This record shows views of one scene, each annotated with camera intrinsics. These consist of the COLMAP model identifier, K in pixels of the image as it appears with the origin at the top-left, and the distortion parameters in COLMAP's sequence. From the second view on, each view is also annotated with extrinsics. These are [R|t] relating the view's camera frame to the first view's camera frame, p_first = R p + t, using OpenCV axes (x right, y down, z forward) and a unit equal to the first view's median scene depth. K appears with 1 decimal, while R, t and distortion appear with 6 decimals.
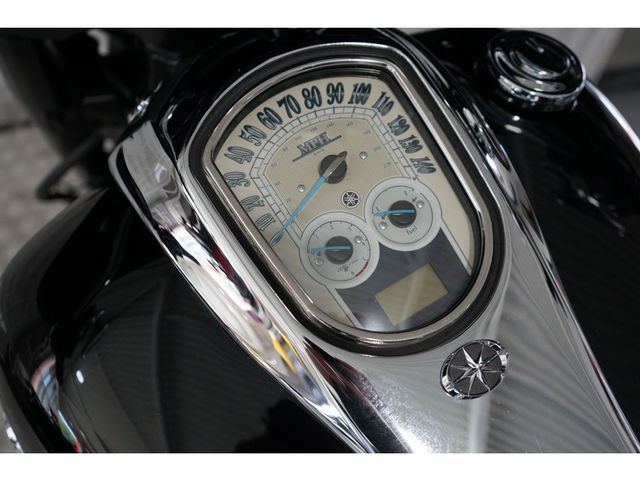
lens RADIAL K [[650.3, 0, 320.8], [0, 650.3, 239.5], [0, 0, 1]] dist [0.008689, 0.000000]
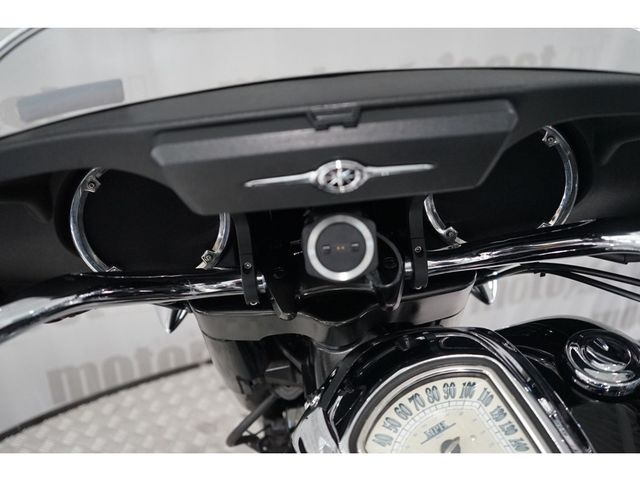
lens RADIAL K [[650.3, 0, 318.2], [0, 650.3, 239.7], [0, 0, 1]] dist [0.008689, 0.000000]
pose [[0.971747, -0.080463, -0.221886, 0.085526], [0.009648, 0.952852, -0.303283, -0.112951], [0.235827, 0.292574, 0.926707, -0.466752]]
